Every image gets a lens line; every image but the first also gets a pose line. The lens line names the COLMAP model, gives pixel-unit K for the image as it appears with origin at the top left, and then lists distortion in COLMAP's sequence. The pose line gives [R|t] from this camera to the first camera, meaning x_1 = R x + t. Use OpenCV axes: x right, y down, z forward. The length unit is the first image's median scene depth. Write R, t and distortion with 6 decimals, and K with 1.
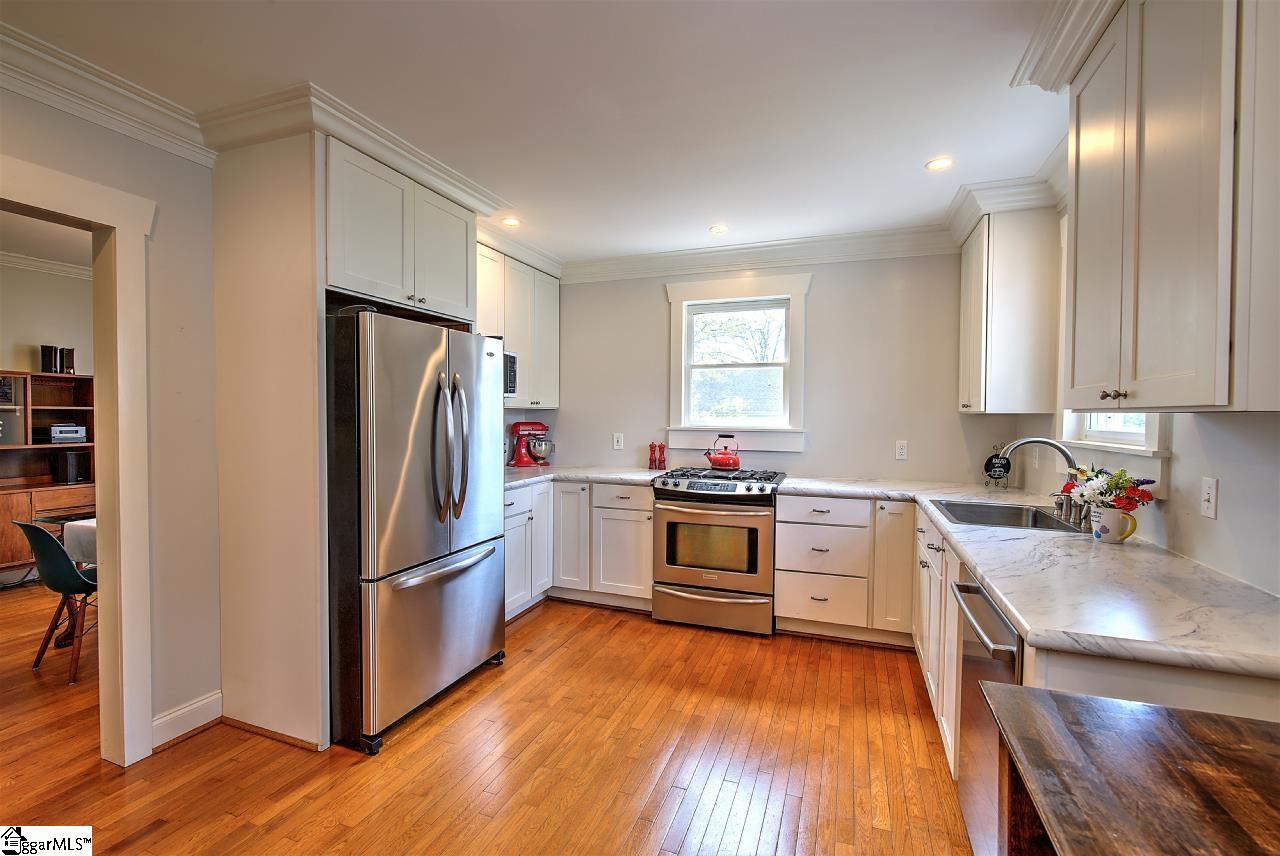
lens RADIAL K [[552.7, 0, 643.4], [0, 552.7, 430.6], [0, 0, 1]] dist [0.001260, -0.000890]
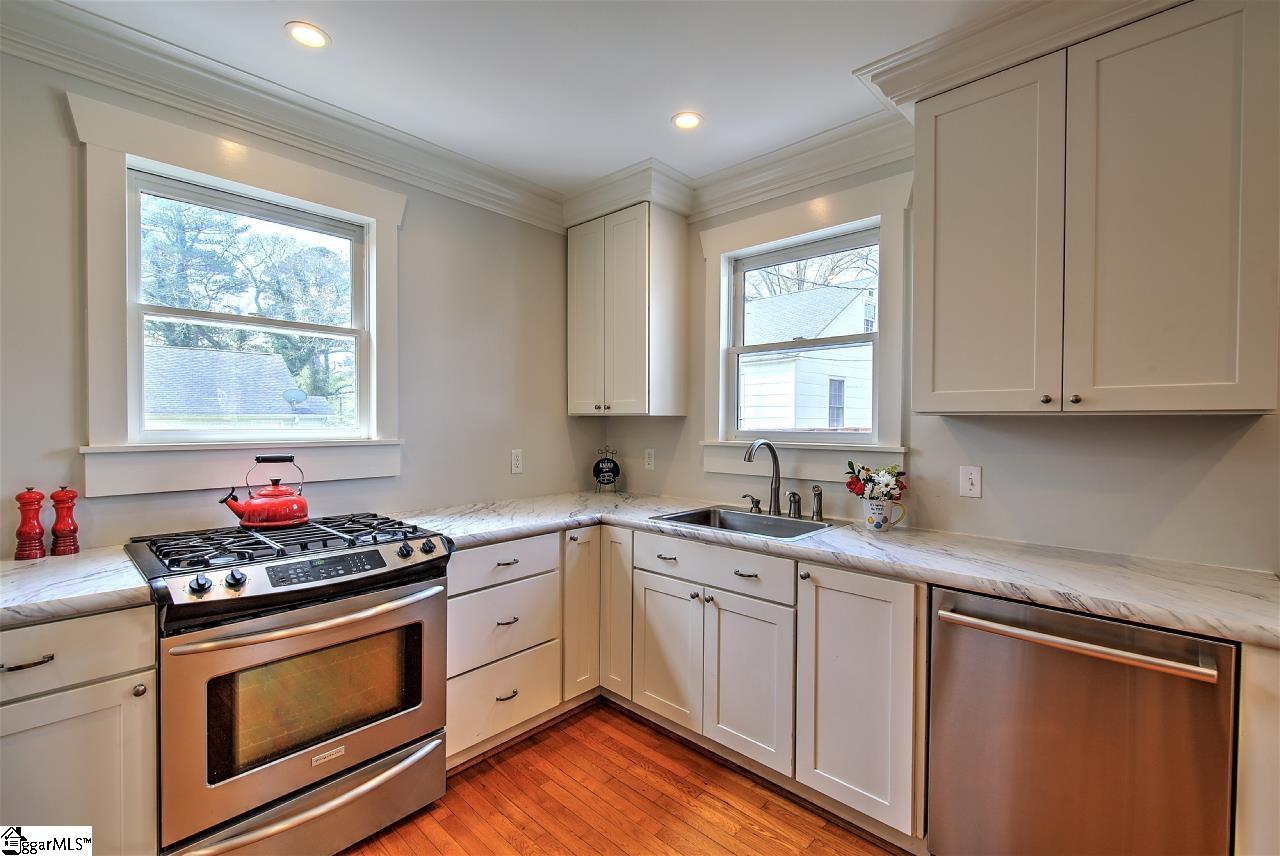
lens RADIAL K [[552.7, 0, 643.4], [0, 552.7, 430.6], [0, 0, 1]] dist [0.001260, -0.000890]
pose [[0.382556, -0.021345, 0.923686, -0.217178], [0.025759, 0.999591, 0.012431, -0.015597], [-0.923573, 0.019038, 0.382949, 0.578521]]
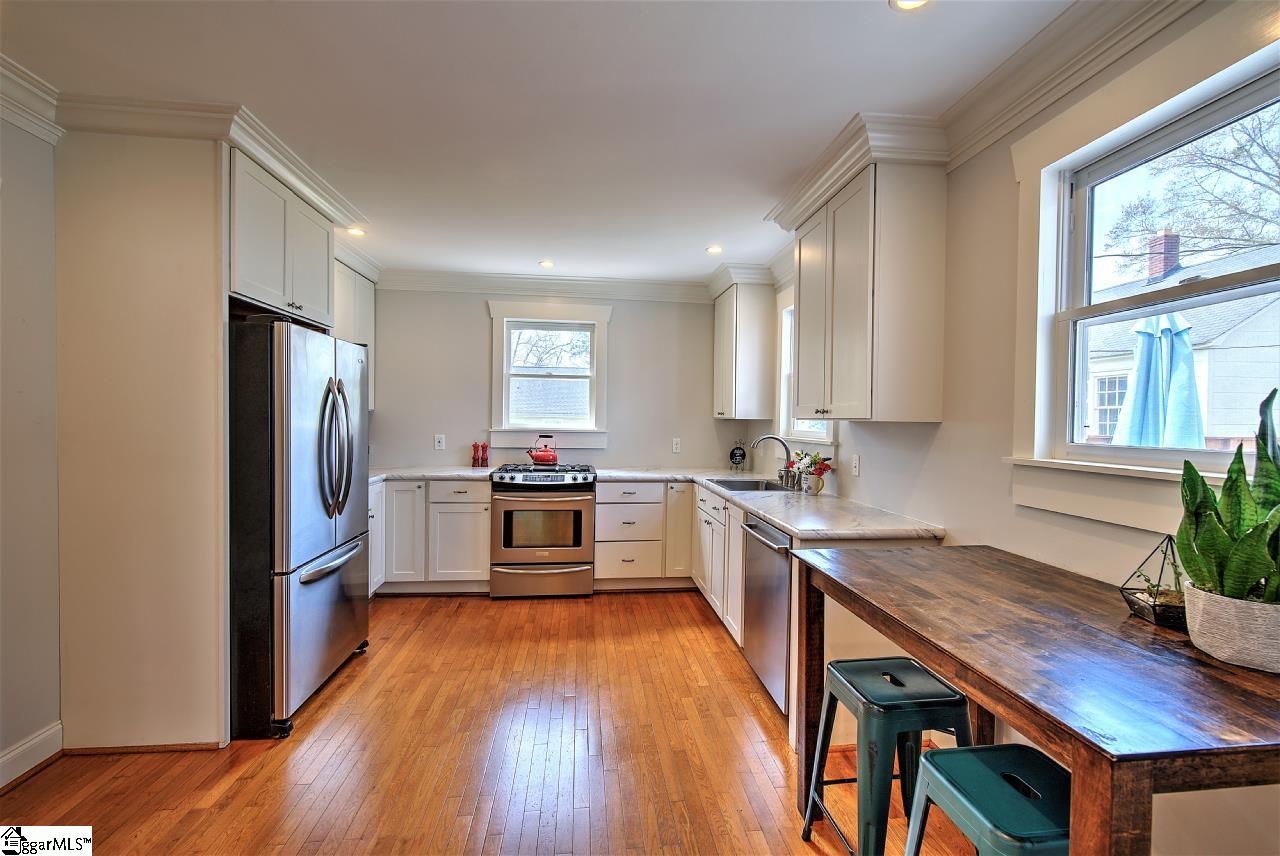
lens RADIAL K [[552.7, 0, 643.4], [0, 552.7, 430.6], [0, 0, 1]] dist [0.001260, -0.000890]
pose [[0.890859, -0.003856, 0.454264, -0.234844], [0.004924, 0.999987, -0.001168, 0.000190], [-0.454254, 0.003277, 0.890866, -0.173290]]
